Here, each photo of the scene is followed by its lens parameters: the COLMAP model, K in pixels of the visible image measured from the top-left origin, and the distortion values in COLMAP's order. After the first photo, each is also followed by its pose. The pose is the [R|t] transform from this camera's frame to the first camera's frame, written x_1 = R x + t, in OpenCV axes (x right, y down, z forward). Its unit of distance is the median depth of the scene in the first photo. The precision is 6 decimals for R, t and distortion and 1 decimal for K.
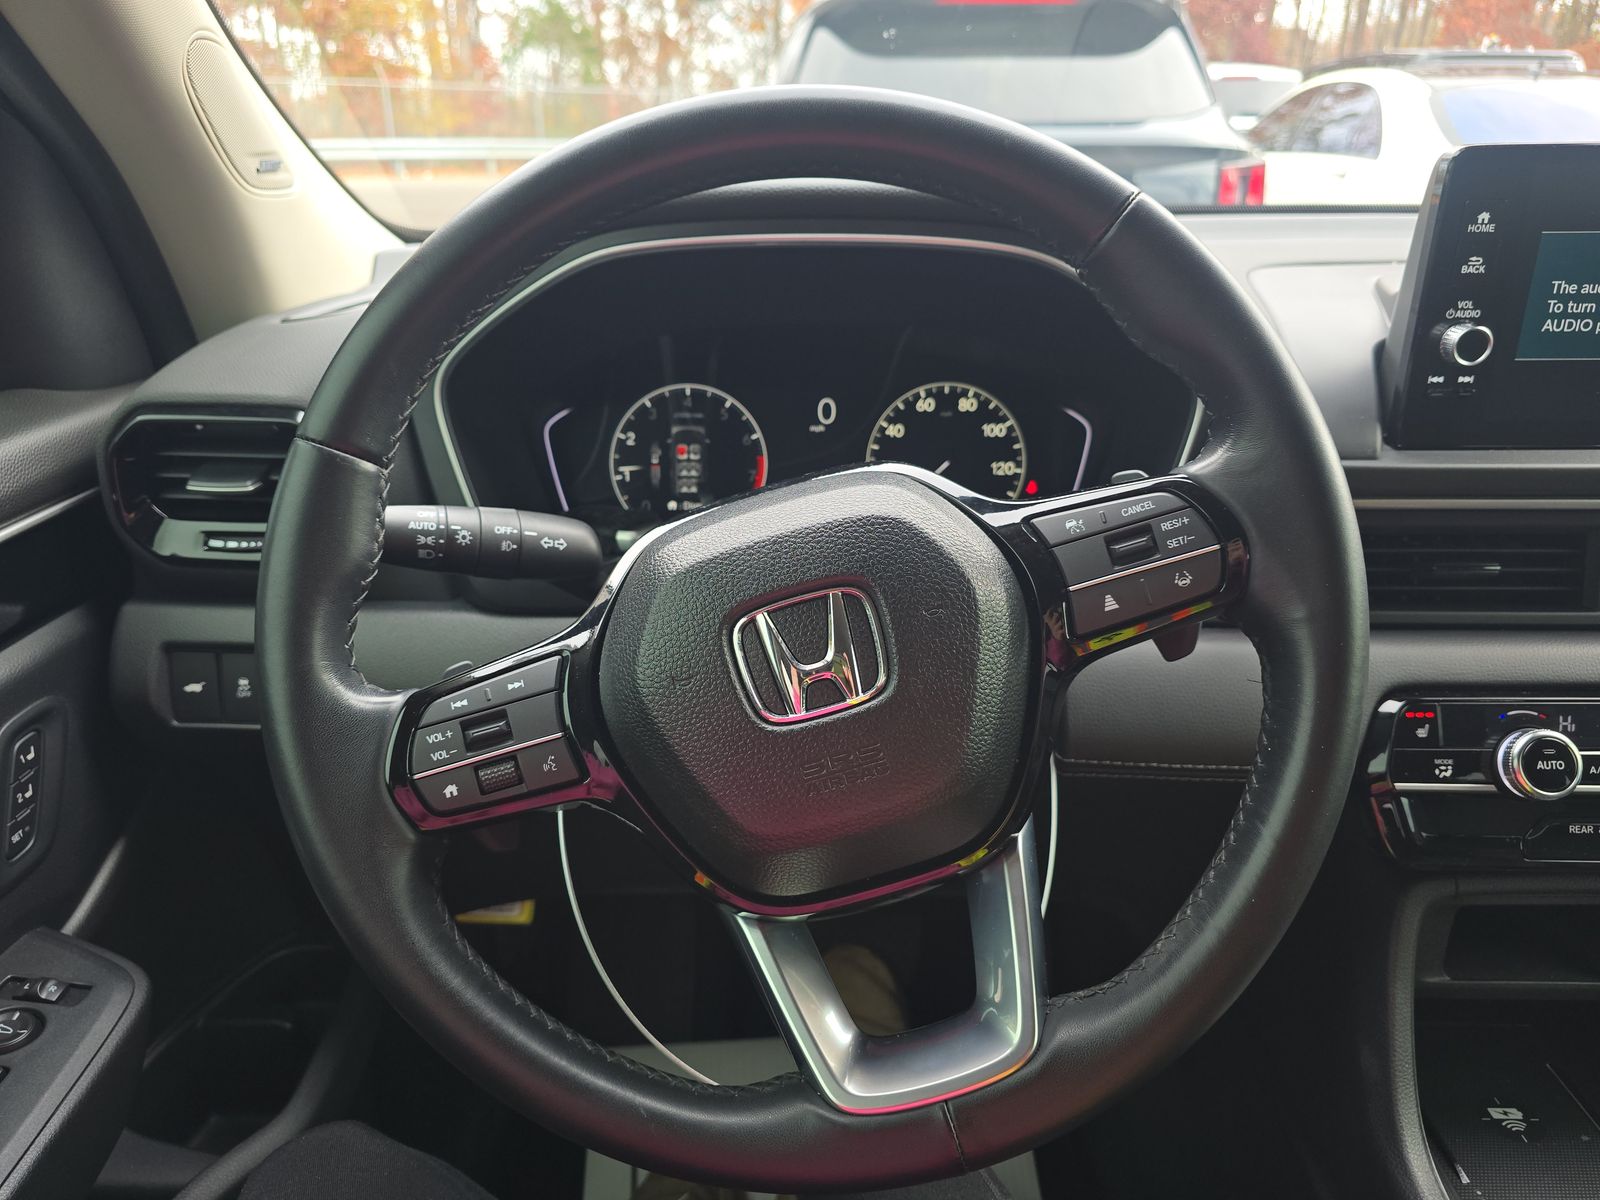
lens RADIAL K [[1091.2, 0, 806.0], [0, 1091.2, 599.3], [0, 0, 1]] dist [-0.003390, 0.004208]
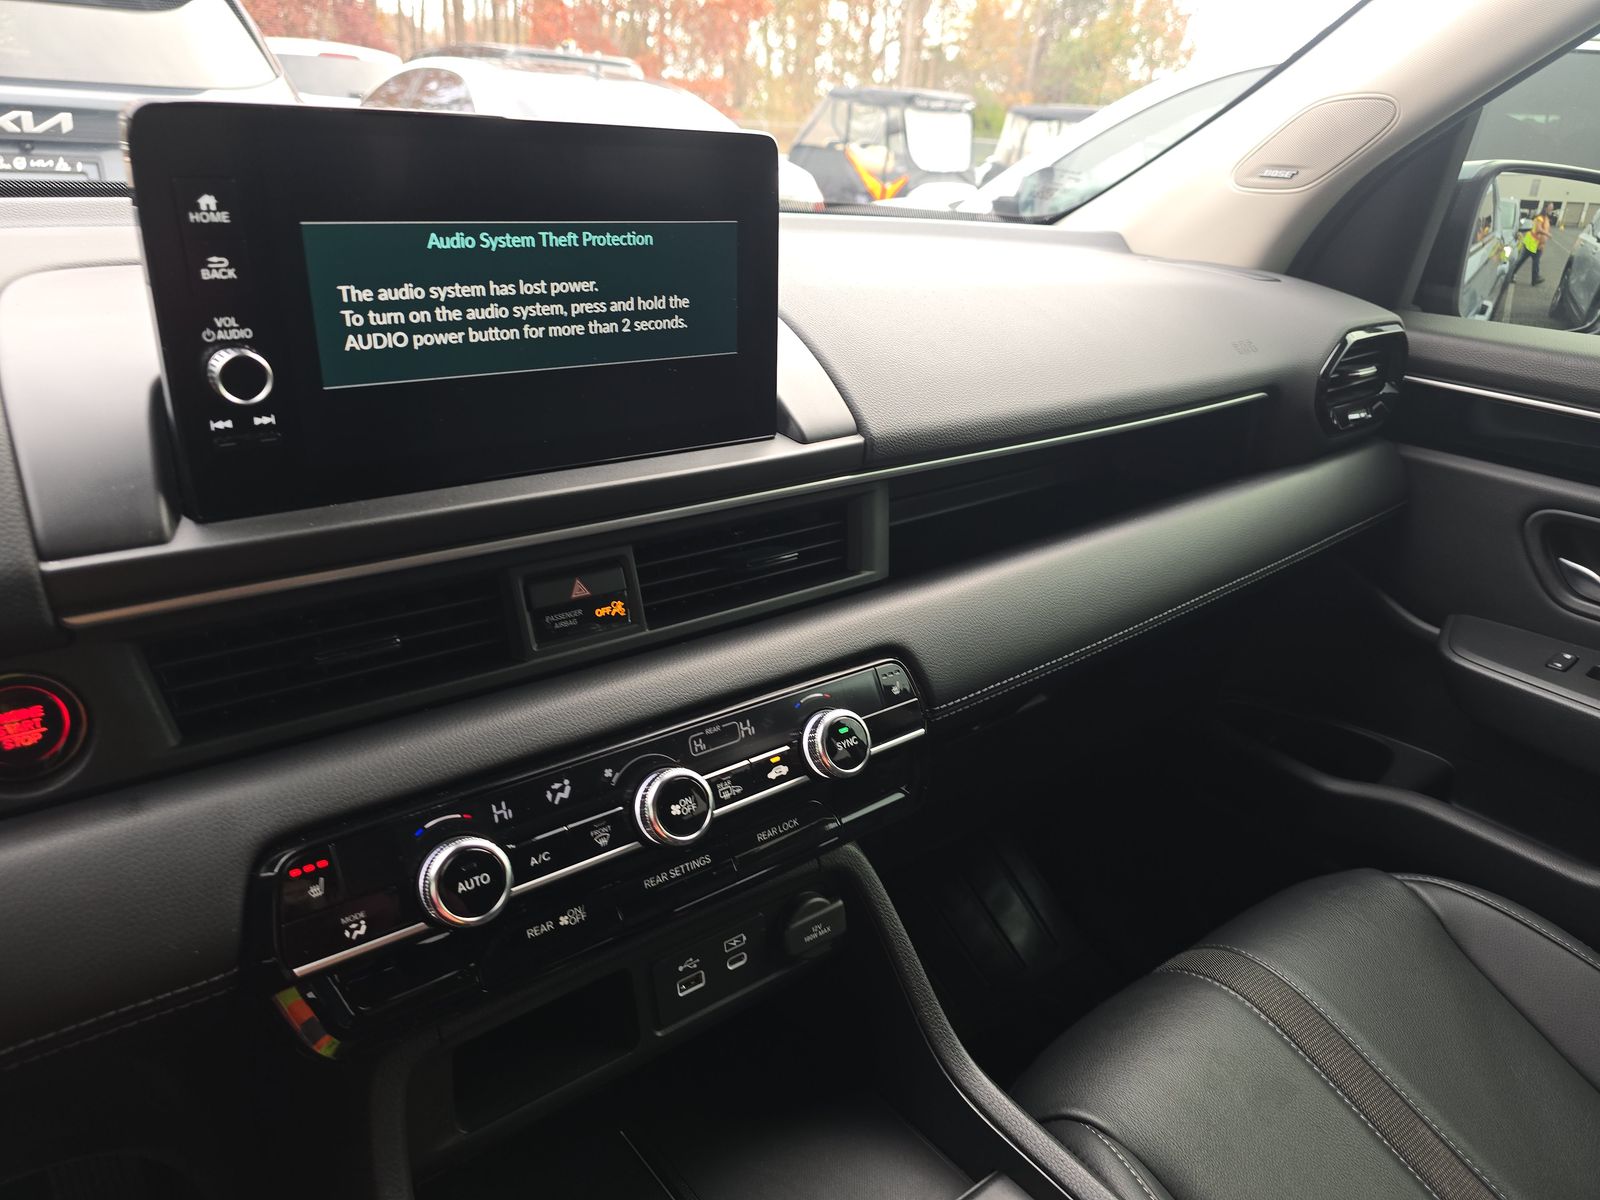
lens RADIAL K [[1091.2, 0, 794.2], [0, 1091.2, 598.1], [0, 0, 1]] dist [-0.003390, 0.004208]
pose [[0.775730, -0.201990, 0.597865, 0.419130], [0.194950, 0.977755, 0.077389, -0.070106], [-0.600198, 0.056521, 0.797852, 0.194444]]
